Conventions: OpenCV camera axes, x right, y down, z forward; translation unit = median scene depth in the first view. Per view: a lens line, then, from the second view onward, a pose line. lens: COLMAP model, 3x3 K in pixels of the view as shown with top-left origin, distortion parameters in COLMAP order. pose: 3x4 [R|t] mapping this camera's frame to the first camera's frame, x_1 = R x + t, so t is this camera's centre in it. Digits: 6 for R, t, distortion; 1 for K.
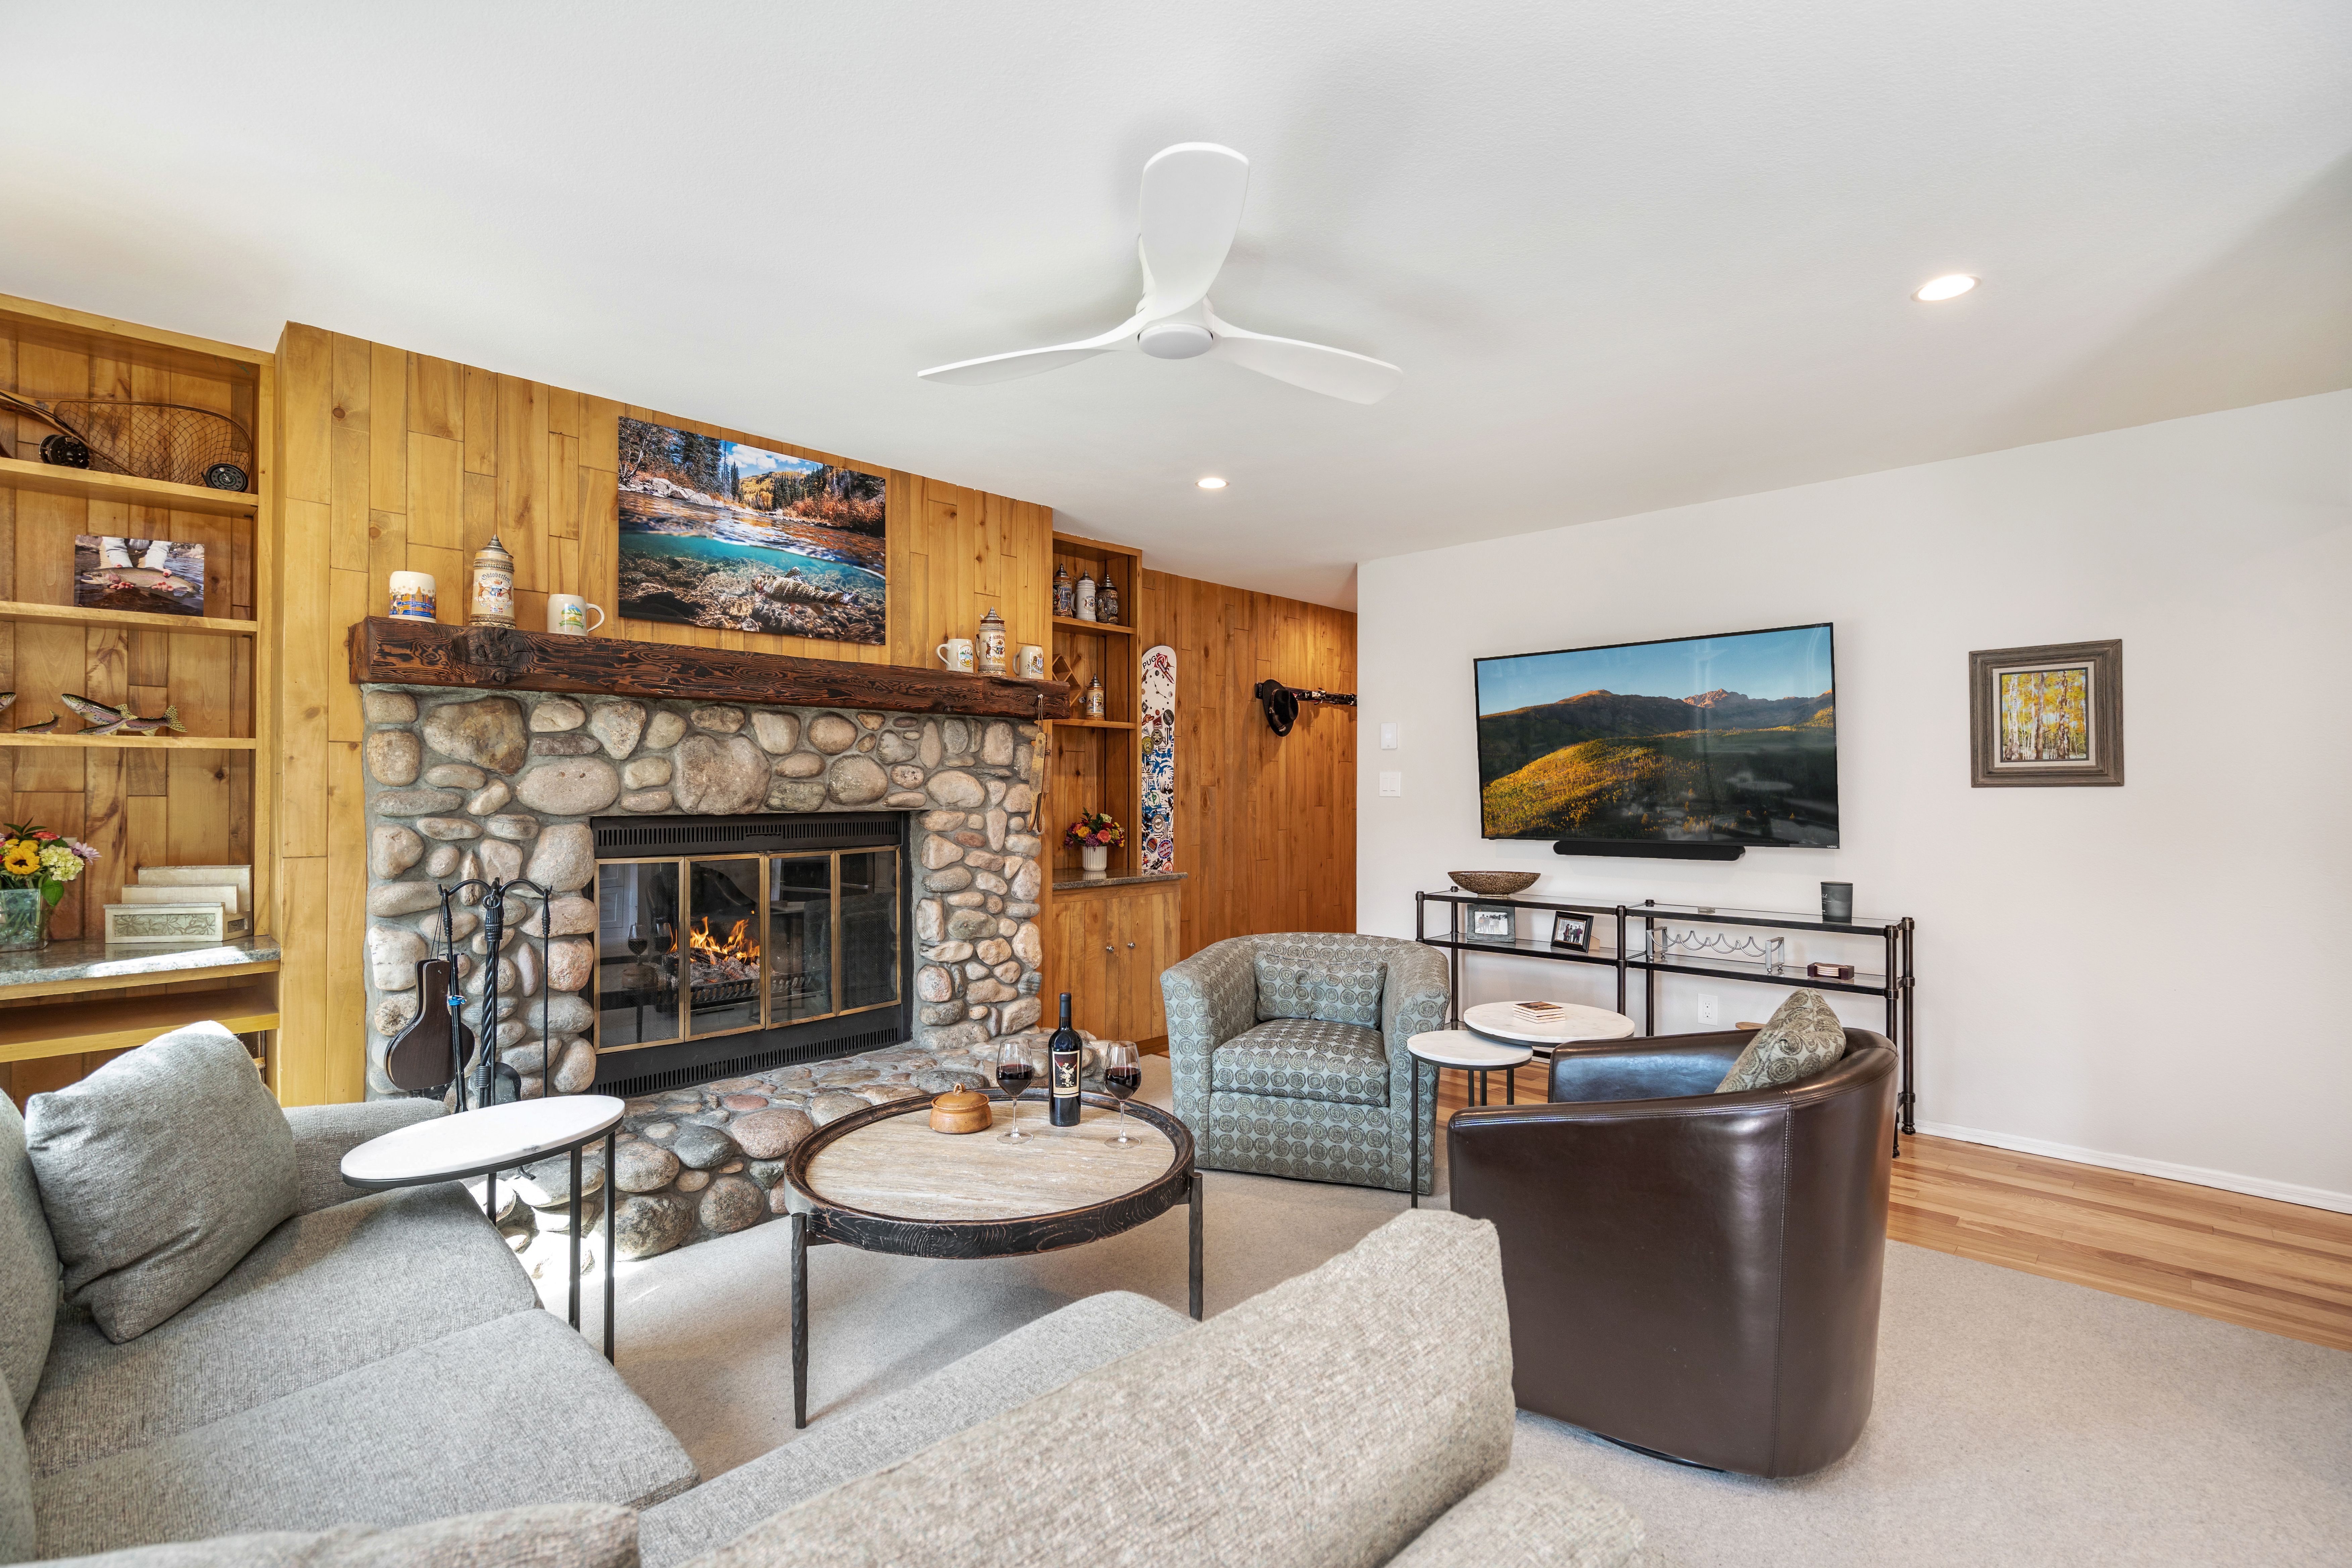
lens RADIAL K [[1076.7, 0, 1193.4], [0, 1076.7, 807.1], [0, 0, 1]] dist [-0.005308, 0.001941]
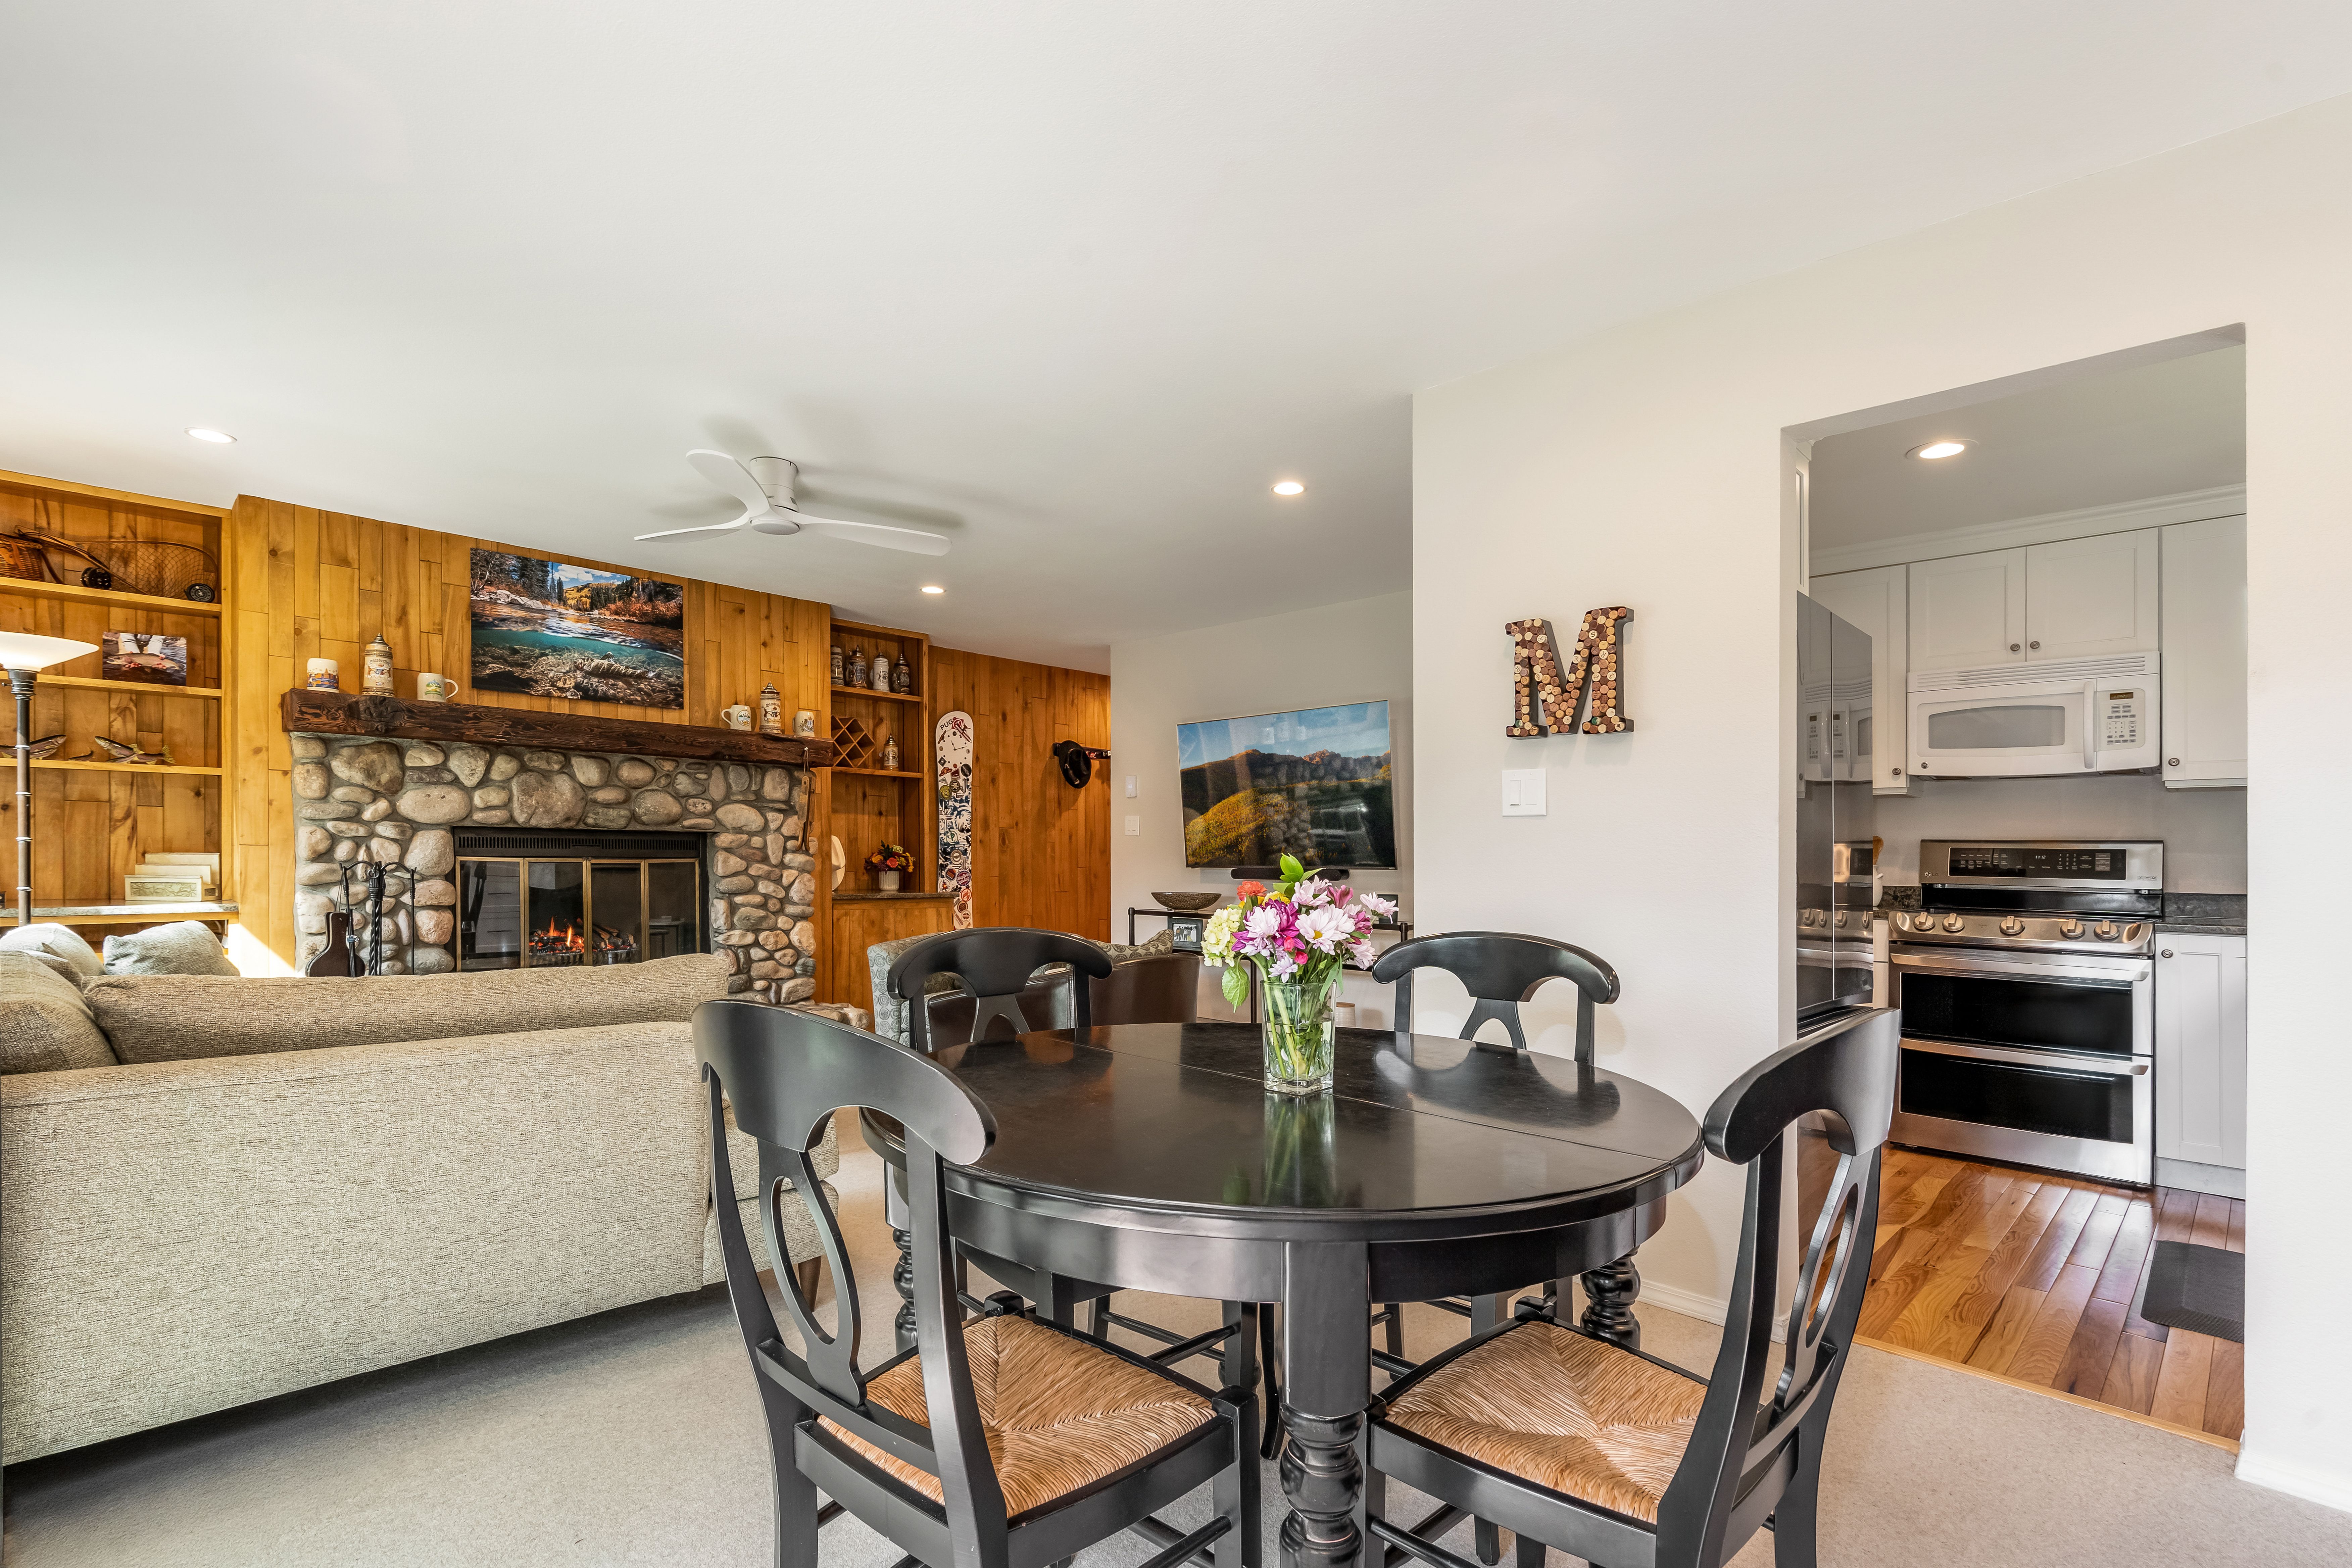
lens RADIAL K [[1114.3, 0, 1184.0], [0, 1114.3, 907.1], [0, 0, 1]] dist [-0.001681, 0.000022]
pose [[0.999875, 0.012103, -0.010184, 0.396991], [-0.011832, 0.999585, 0.026273, 0.059464], [0.010498, -0.026149, 0.999603, -0.442432]]
